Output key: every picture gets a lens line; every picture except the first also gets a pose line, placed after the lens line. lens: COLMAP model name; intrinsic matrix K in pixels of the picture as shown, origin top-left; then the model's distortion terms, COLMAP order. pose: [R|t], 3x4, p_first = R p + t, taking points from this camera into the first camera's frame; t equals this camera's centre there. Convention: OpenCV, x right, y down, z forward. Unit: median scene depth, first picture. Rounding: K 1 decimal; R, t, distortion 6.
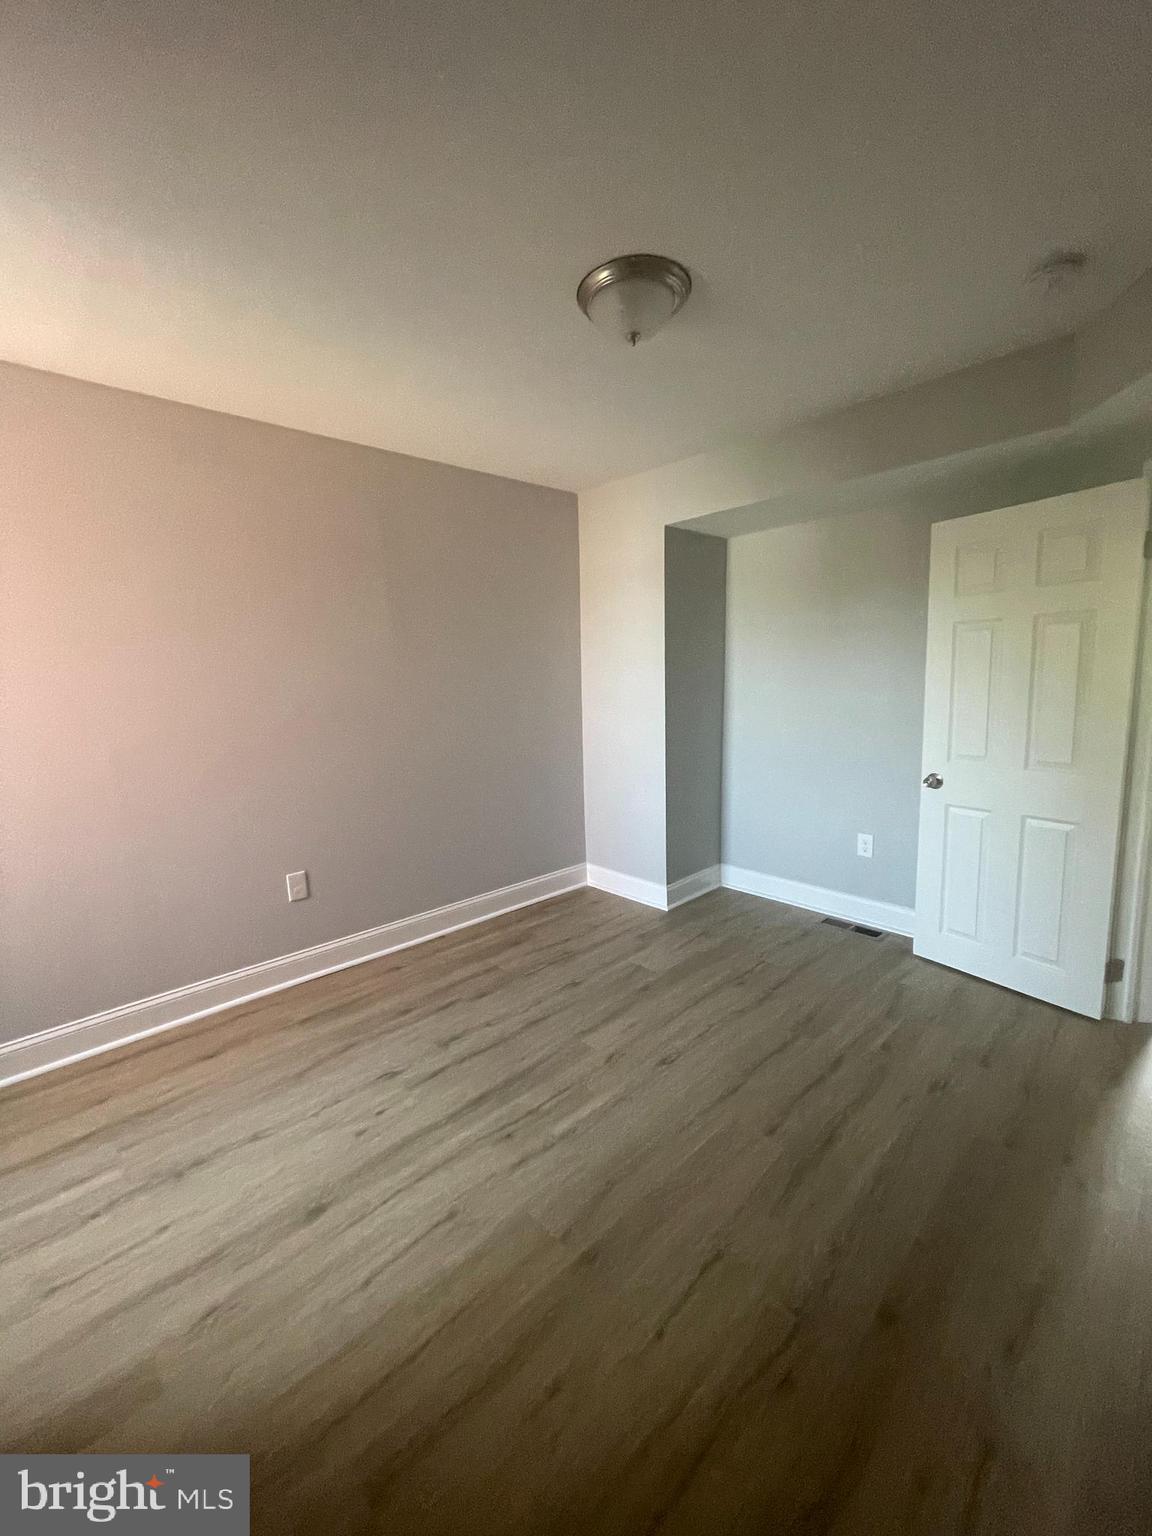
lens RADIAL K [[616.7, 0, 575.8], [0, 616.7, 756.4], [0, 0, 1]] dist [-0.002067, 0.001453]
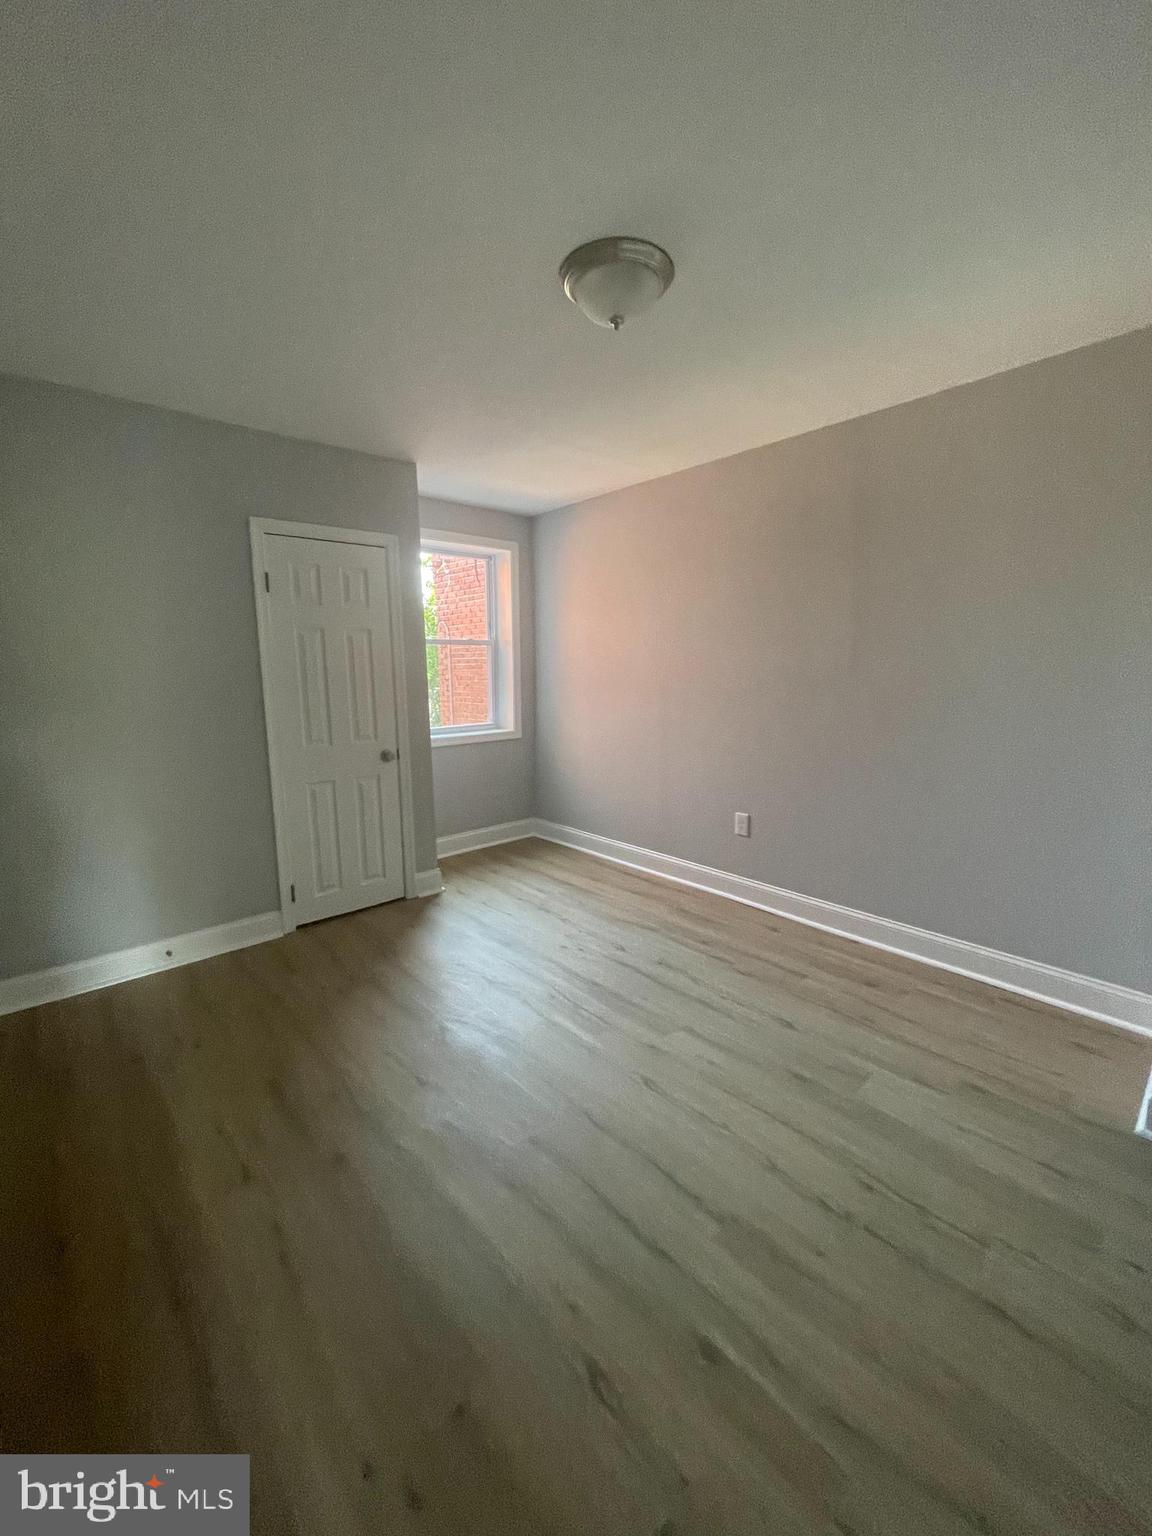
lens RADIAL K [[616.7, 0, 577.8], [0, 616.7, 777.6], [0, 0, 1]] dist [-0.002067, 0.001453]
pose [[-0.009618, 0.217689, -0.975971, 0.826963], [-0.122866, 0.968363, 0.217203, -0.123418], [0.992377, 0.122003, 0.017433, 0.707611]]
